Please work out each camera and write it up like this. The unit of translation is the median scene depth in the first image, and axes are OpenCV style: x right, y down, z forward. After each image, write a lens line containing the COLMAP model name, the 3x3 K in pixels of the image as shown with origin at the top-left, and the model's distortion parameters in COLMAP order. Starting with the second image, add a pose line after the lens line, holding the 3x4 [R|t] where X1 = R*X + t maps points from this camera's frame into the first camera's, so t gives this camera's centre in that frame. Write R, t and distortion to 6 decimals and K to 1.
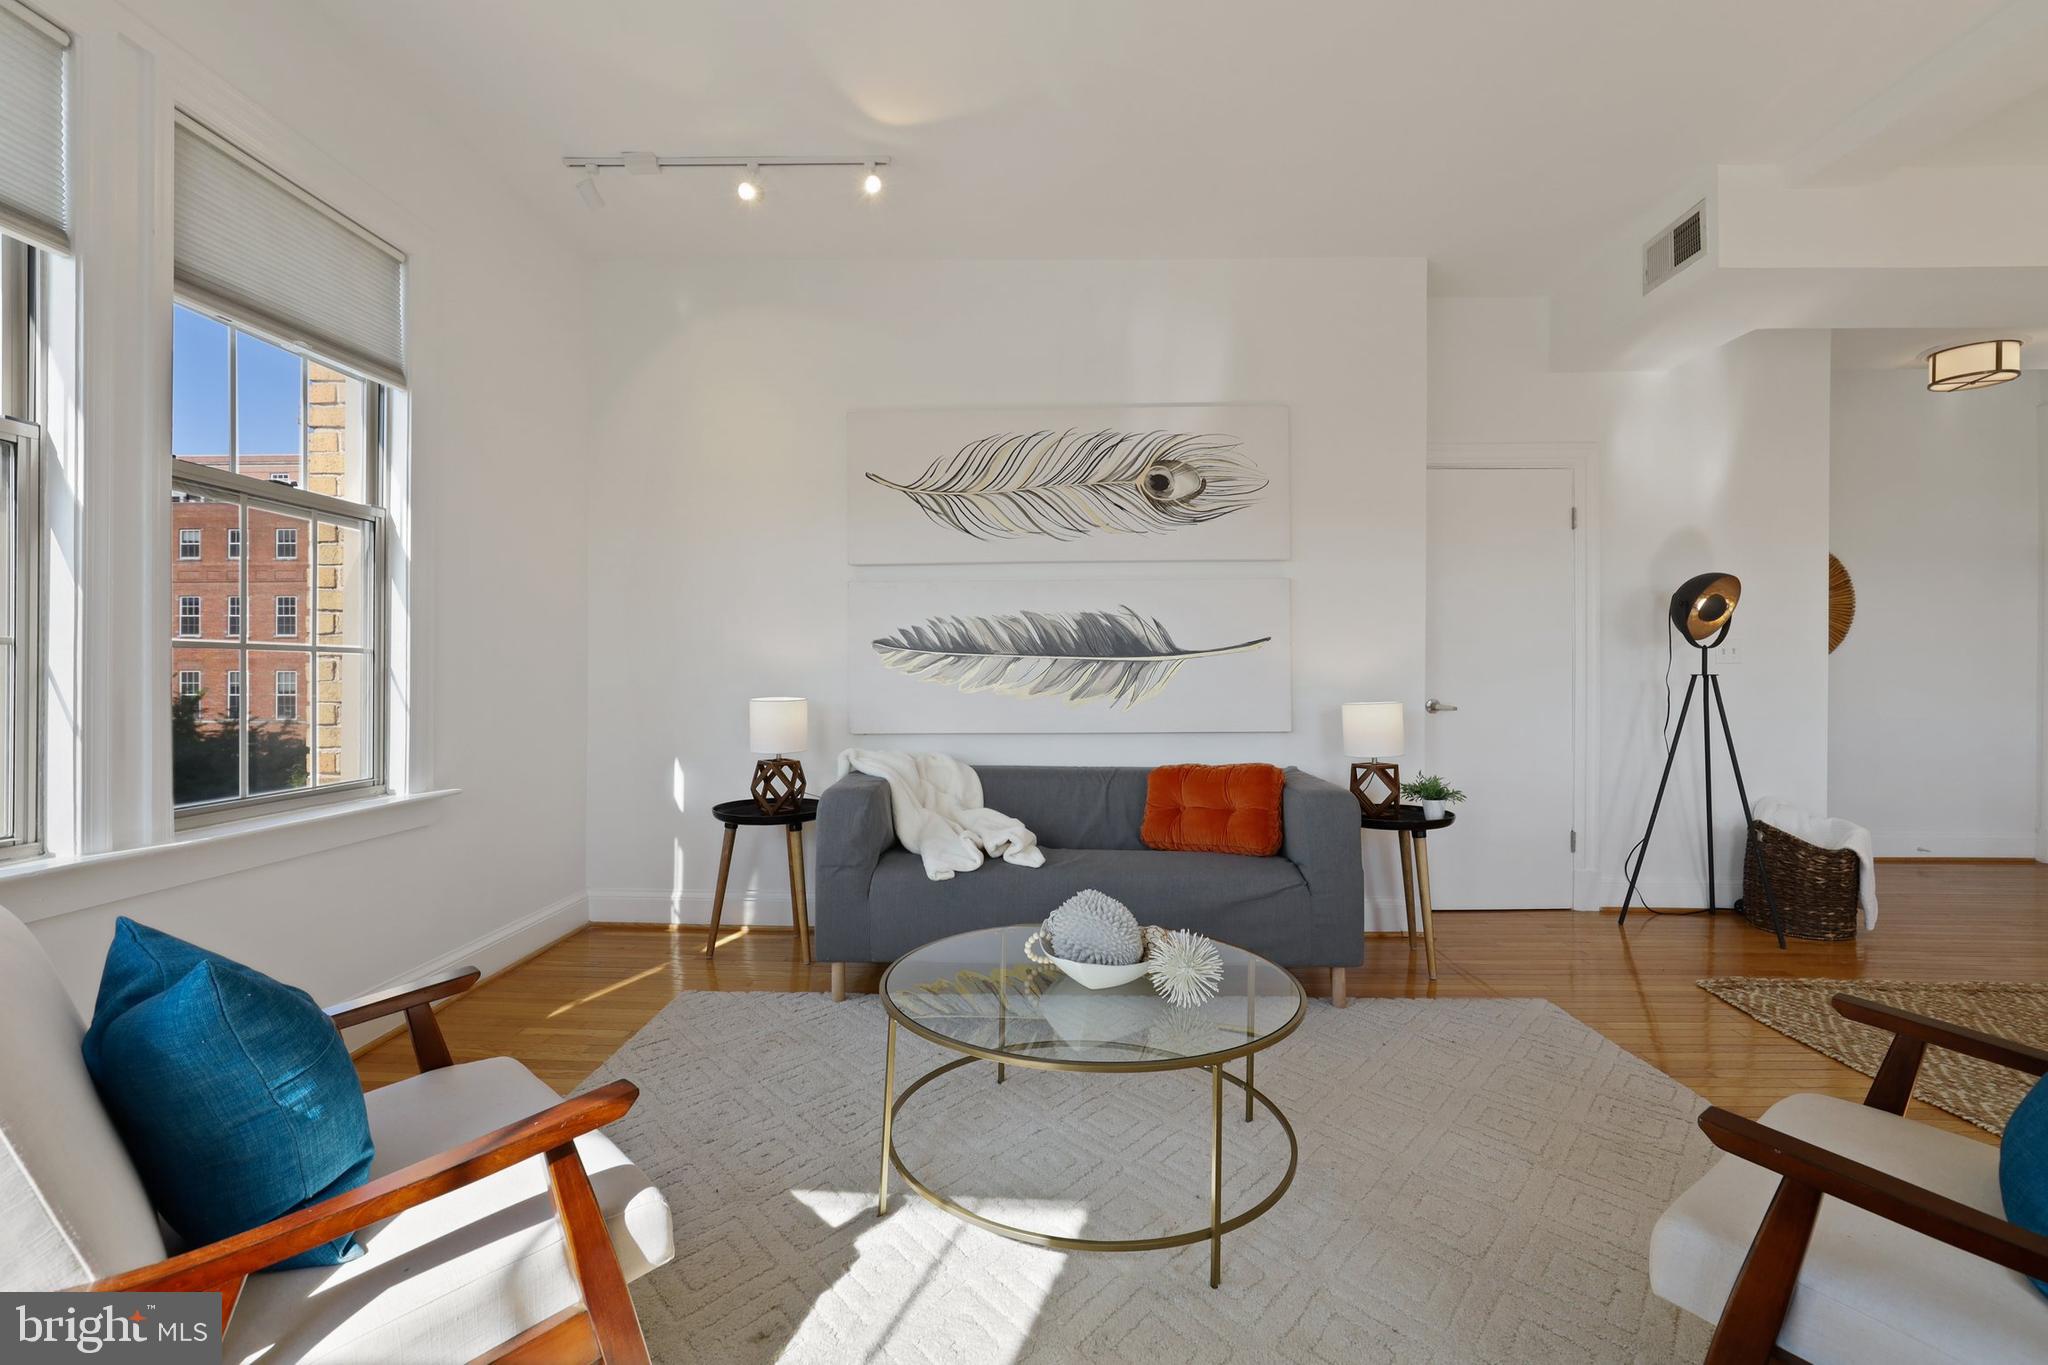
lens RADIAL K [[947.6, 0, 1030.1], [0, 947.6, 672.8], [0, 0, 1]] dist [0.000604, -0.000093]
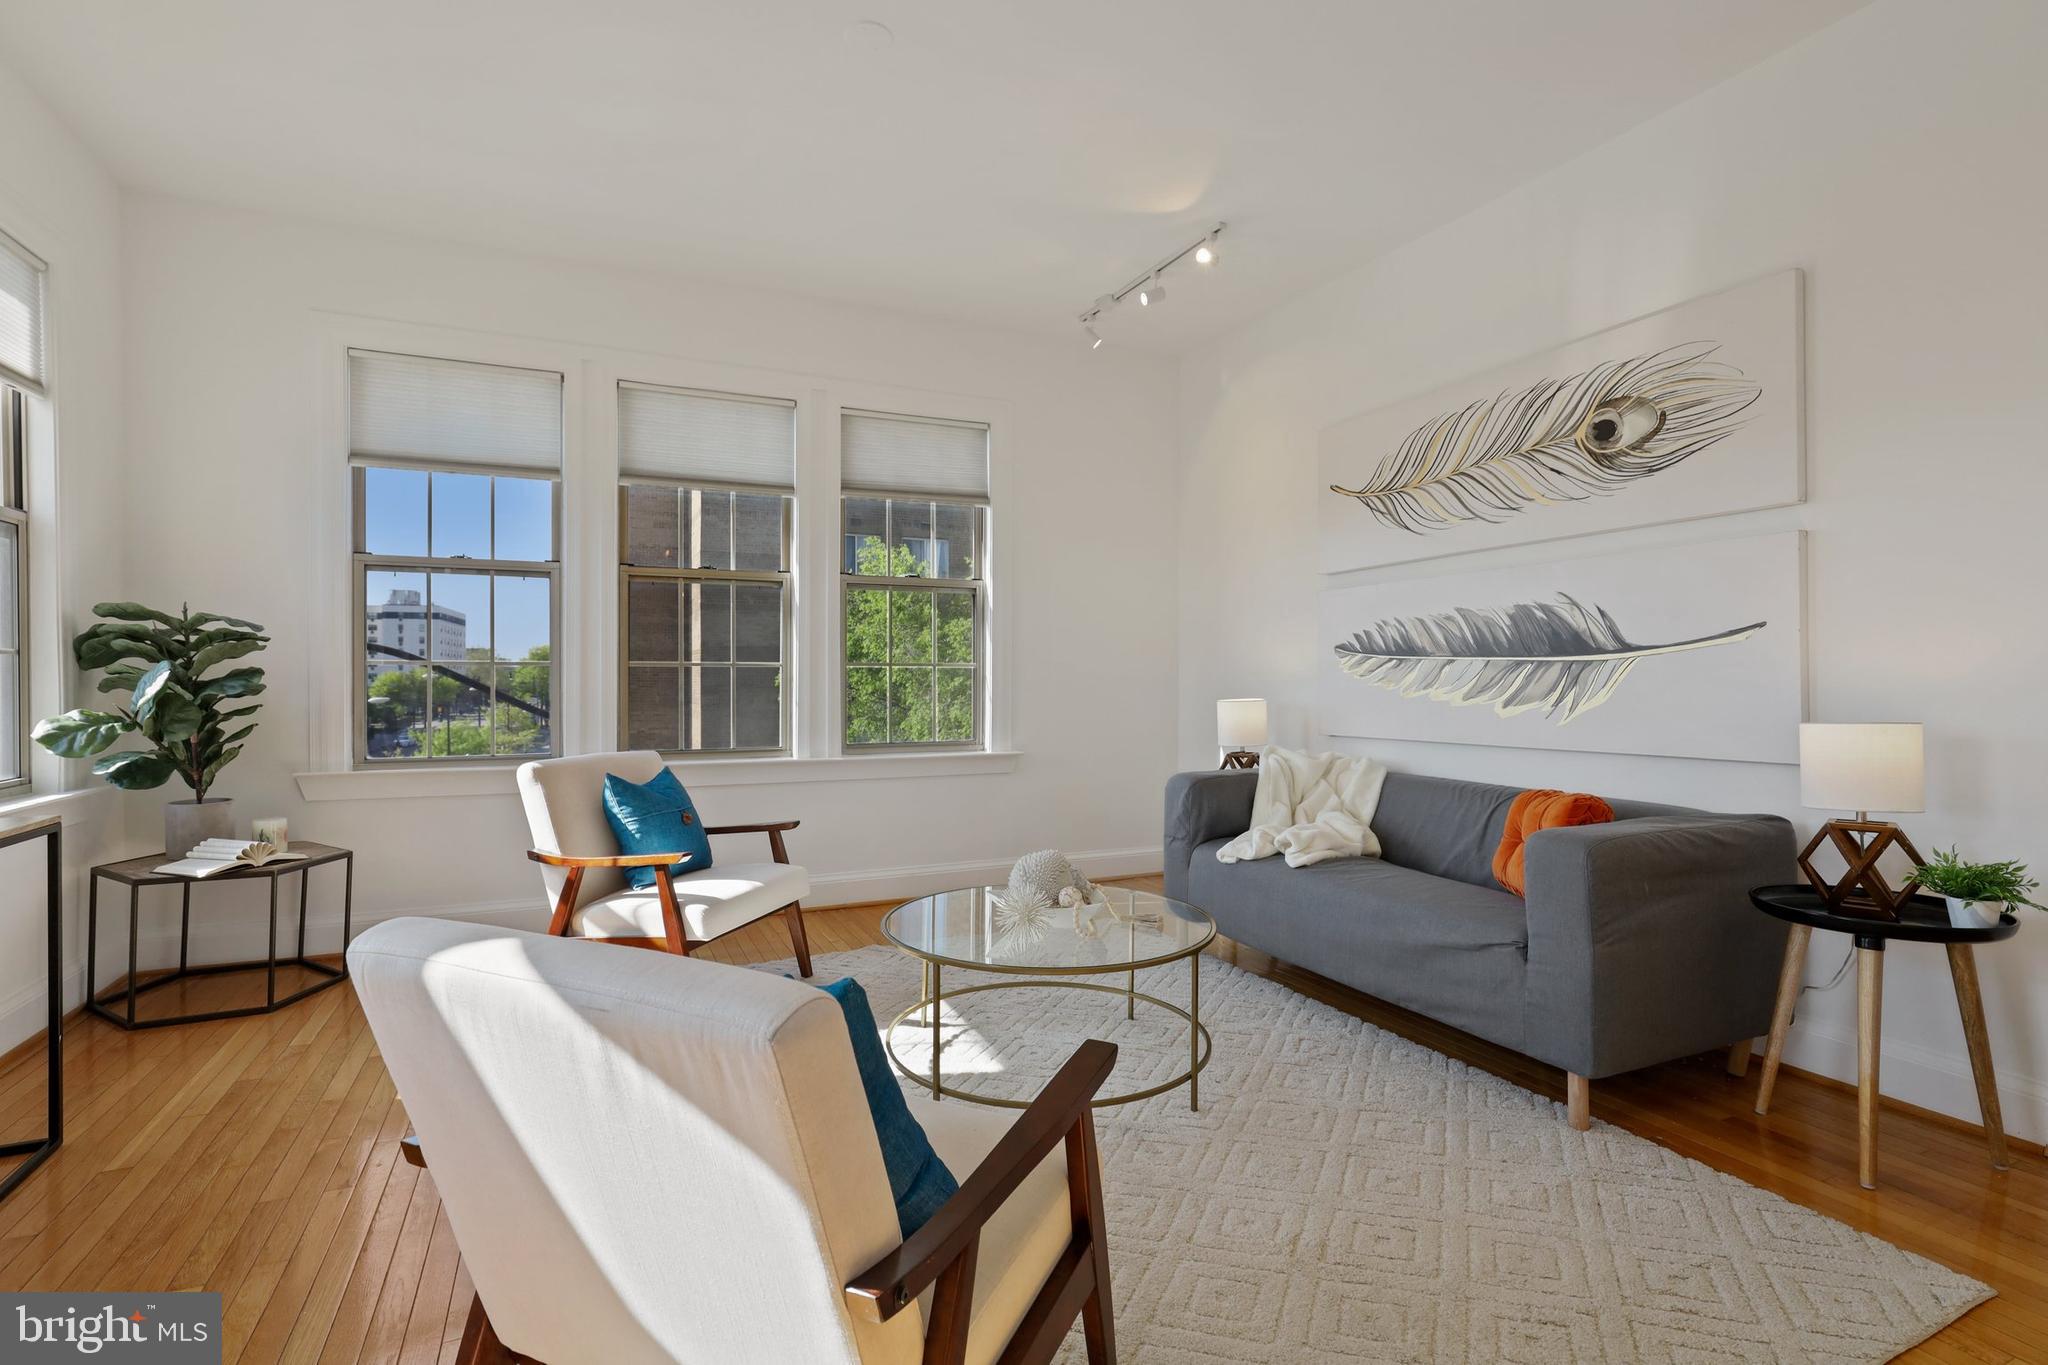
lens RADIAL K [[1014.6, 0, 1029.4], [0, 1014.6, 674.5], [0, 0, 1]] dist [-0.001759, 0.011964]
pose [[0.427770, -0.006122, -0.903867, 0.687347], [-0.001195, 0.999972, -0.007339, 0.005789], [0.903887, 0.004220, 0.427751, 0.220630]]
